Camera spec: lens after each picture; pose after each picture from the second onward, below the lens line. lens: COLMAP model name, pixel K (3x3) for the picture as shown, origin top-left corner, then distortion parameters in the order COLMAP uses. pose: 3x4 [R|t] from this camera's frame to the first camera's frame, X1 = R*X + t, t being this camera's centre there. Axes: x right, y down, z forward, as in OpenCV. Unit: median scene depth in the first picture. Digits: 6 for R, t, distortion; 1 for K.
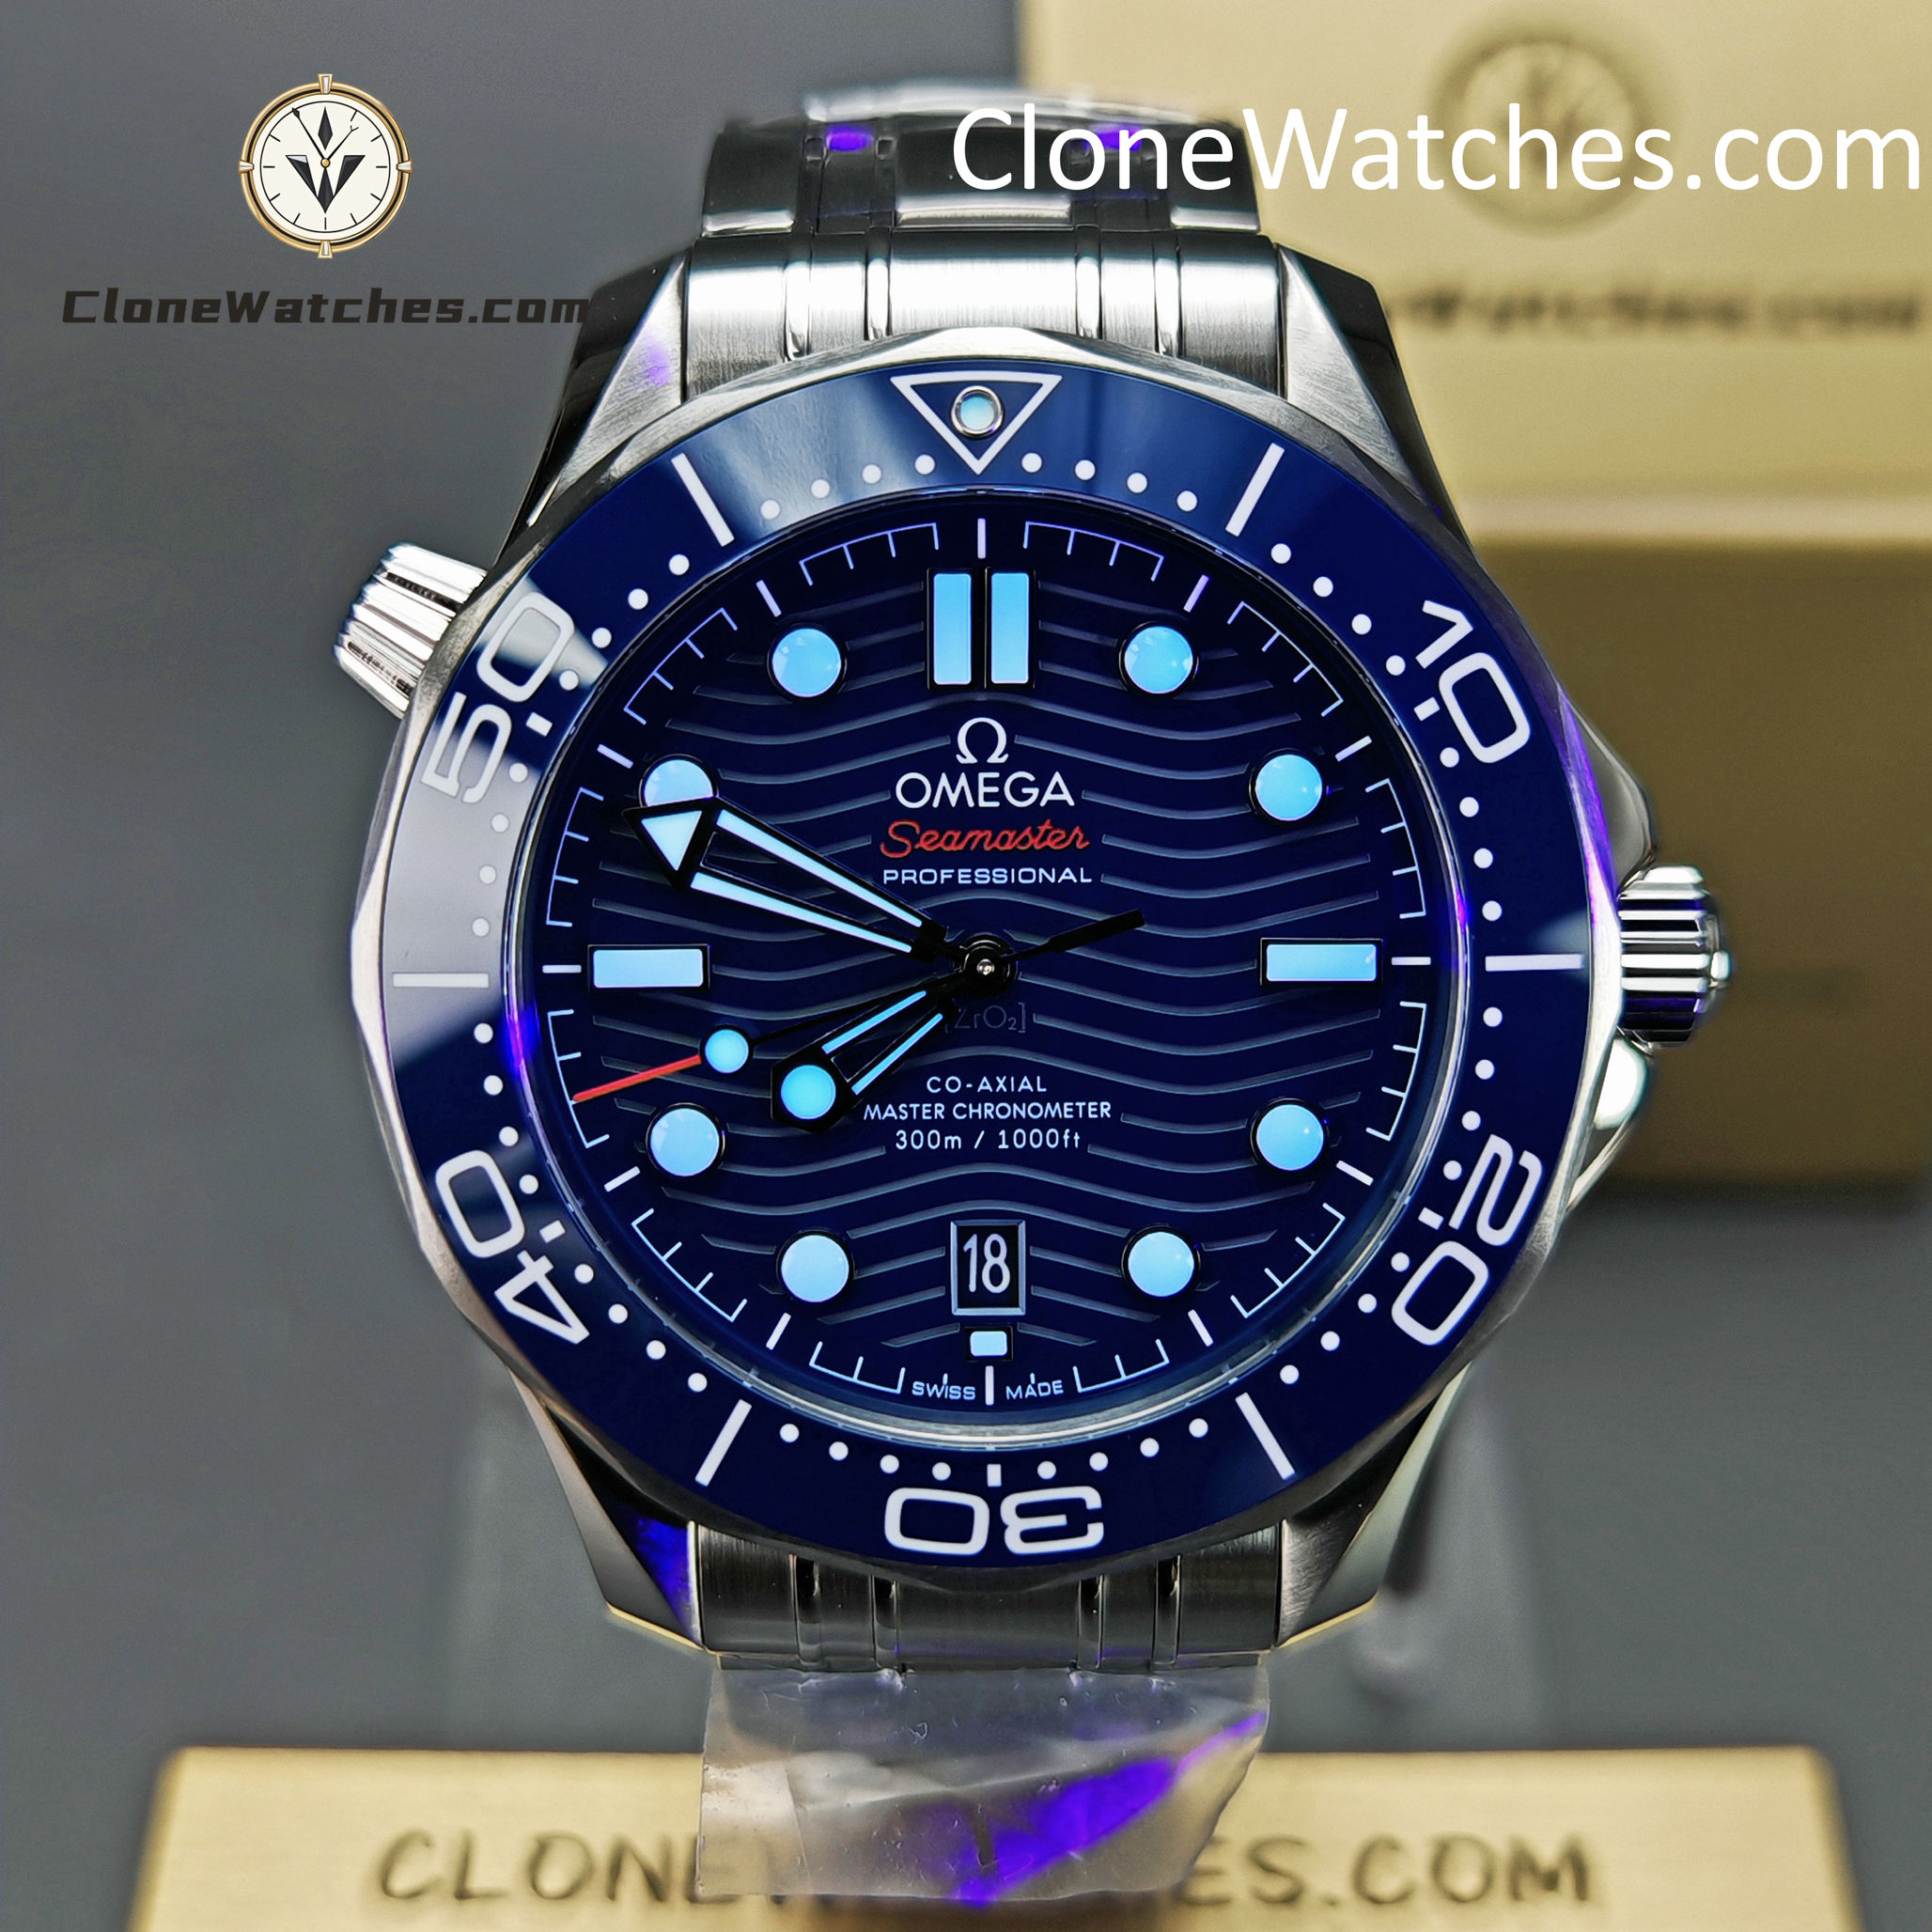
lens RADIAL K [[3180.1, 0, 955.9], [0, 3180.1, 936.5], [0, 0, 1]] dist [0.284454, -2.563345]
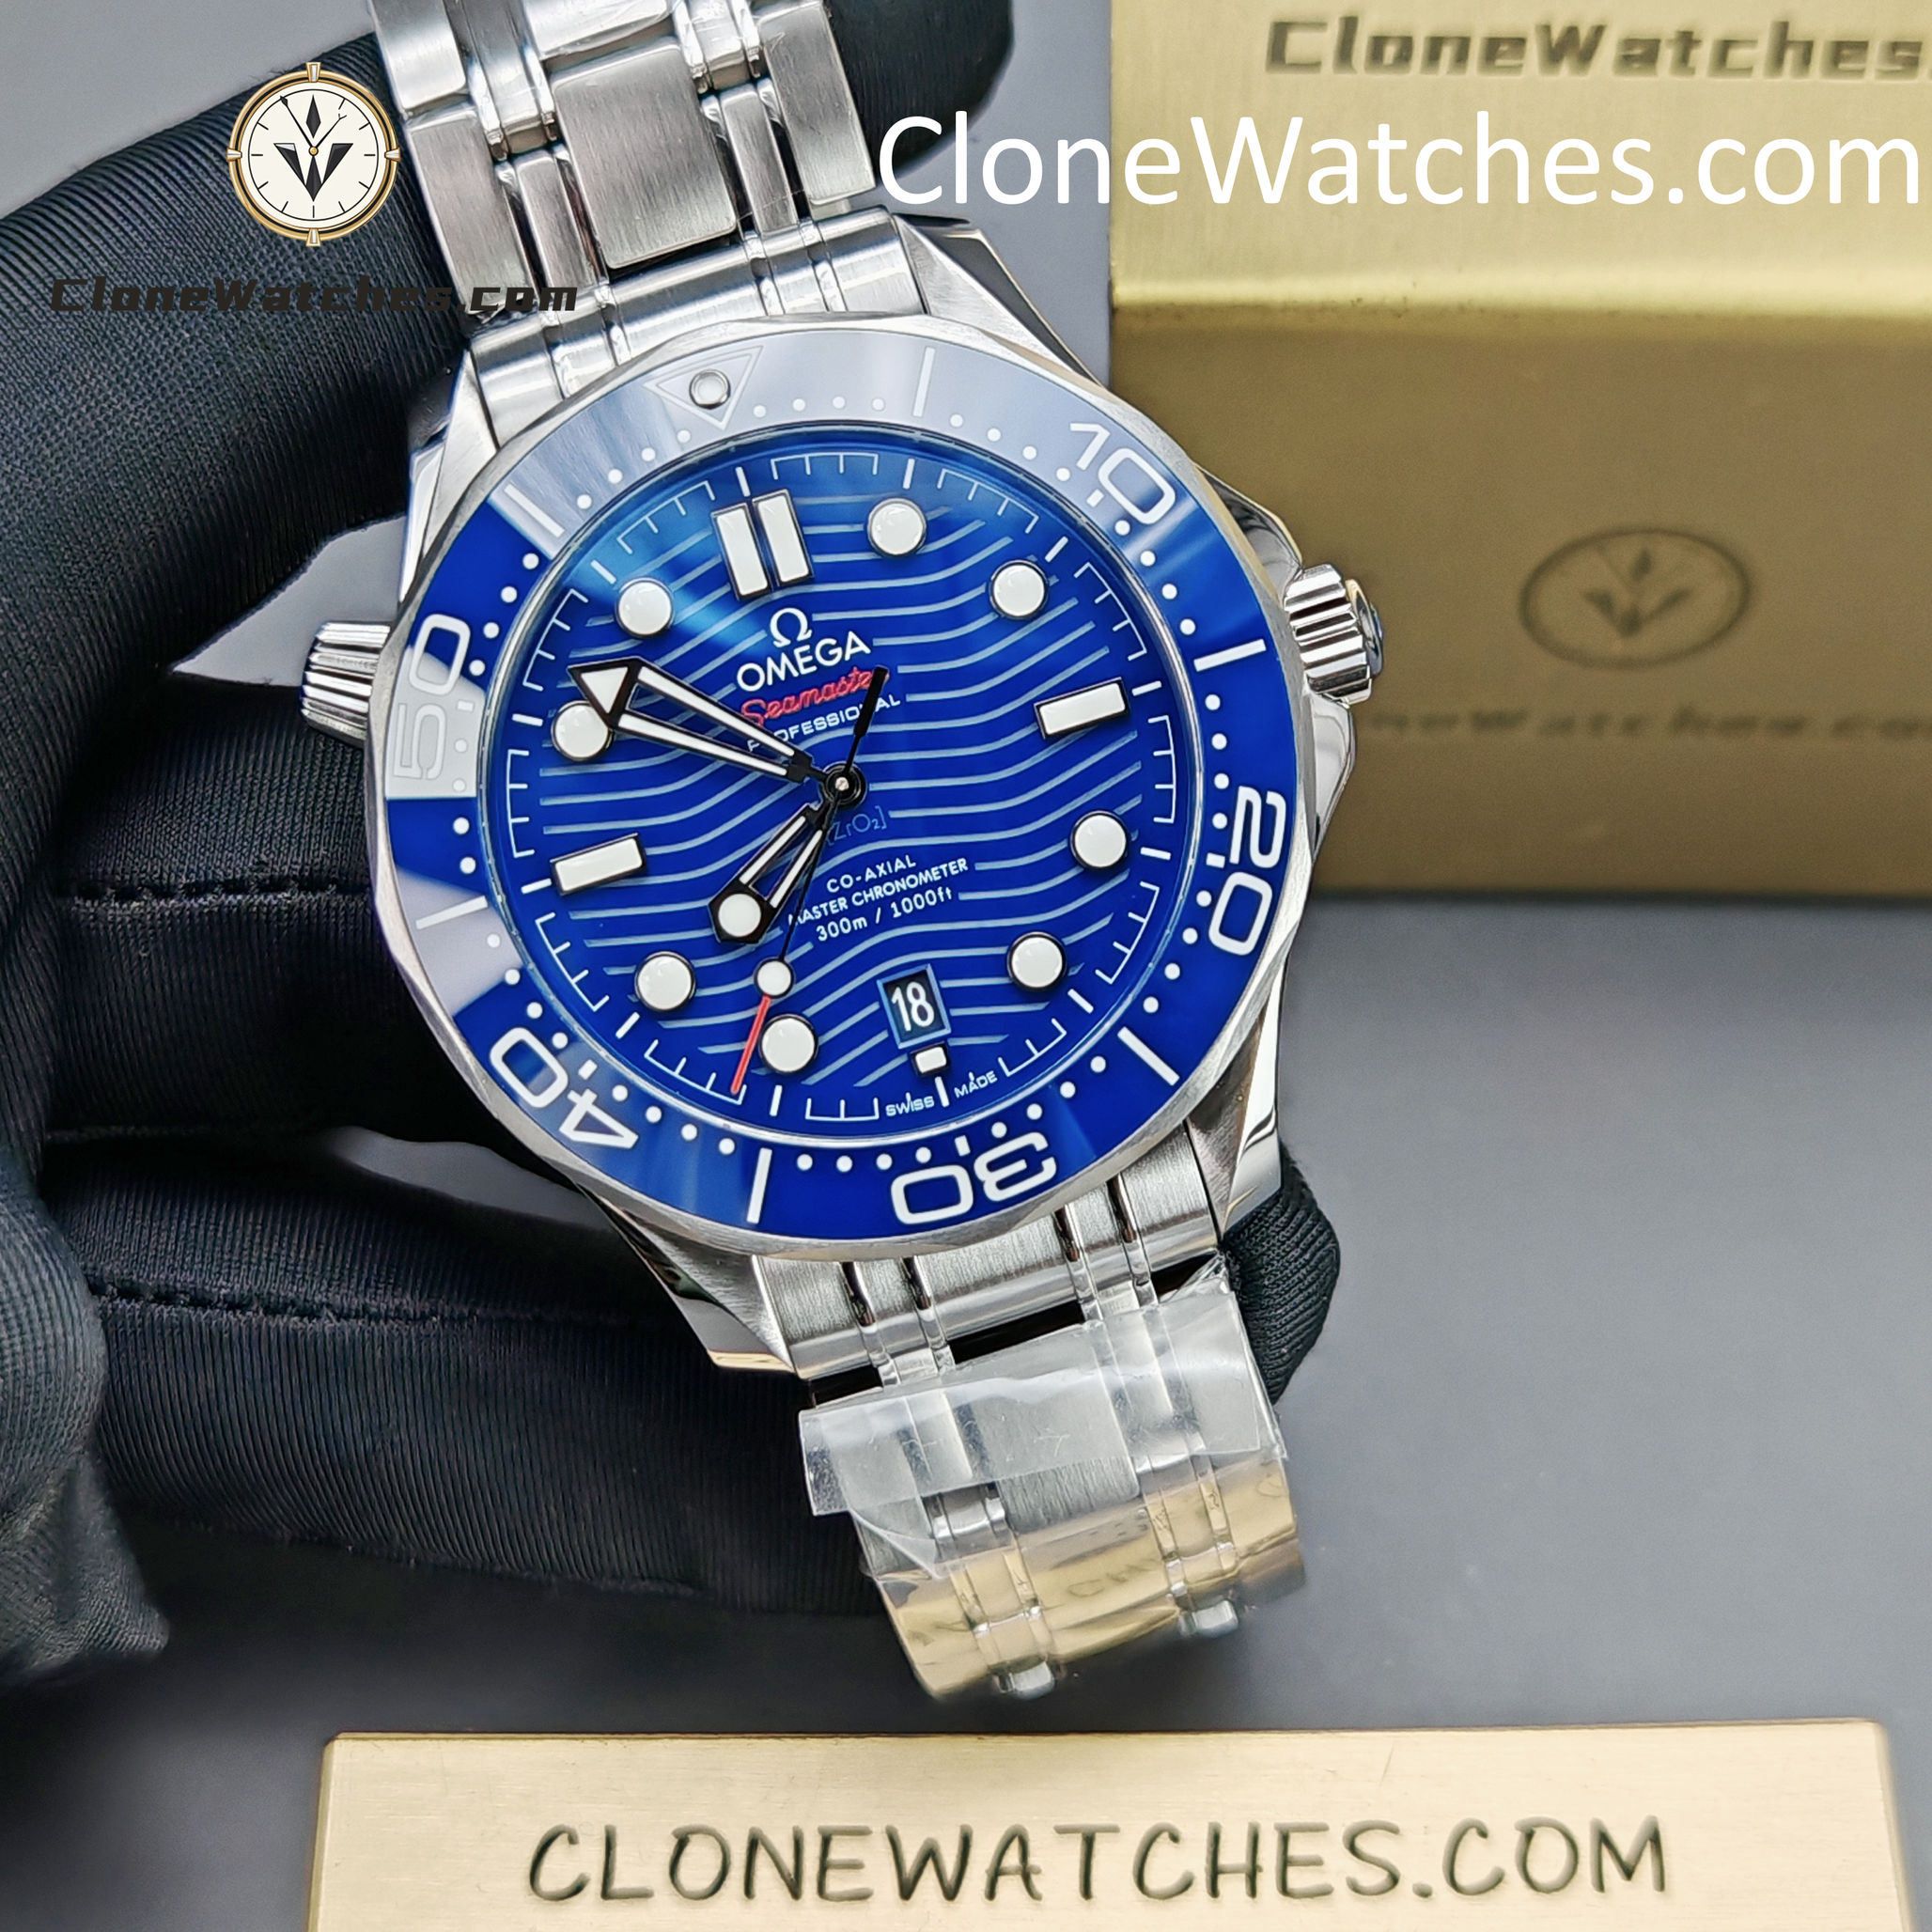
lens RADIAL K [[3180.1, 0, 955.9], [0, 3180.1, 936.5], [0, 0, 1]] dist [0.284454, -2.563345]
pose [[0.953609, -0.299876, 0.026555, 0.000426], [0.301022, 0.950981, -0.070851, 0.176293], [-0.004007, 0.075557, 0.997133, -0.314846]]
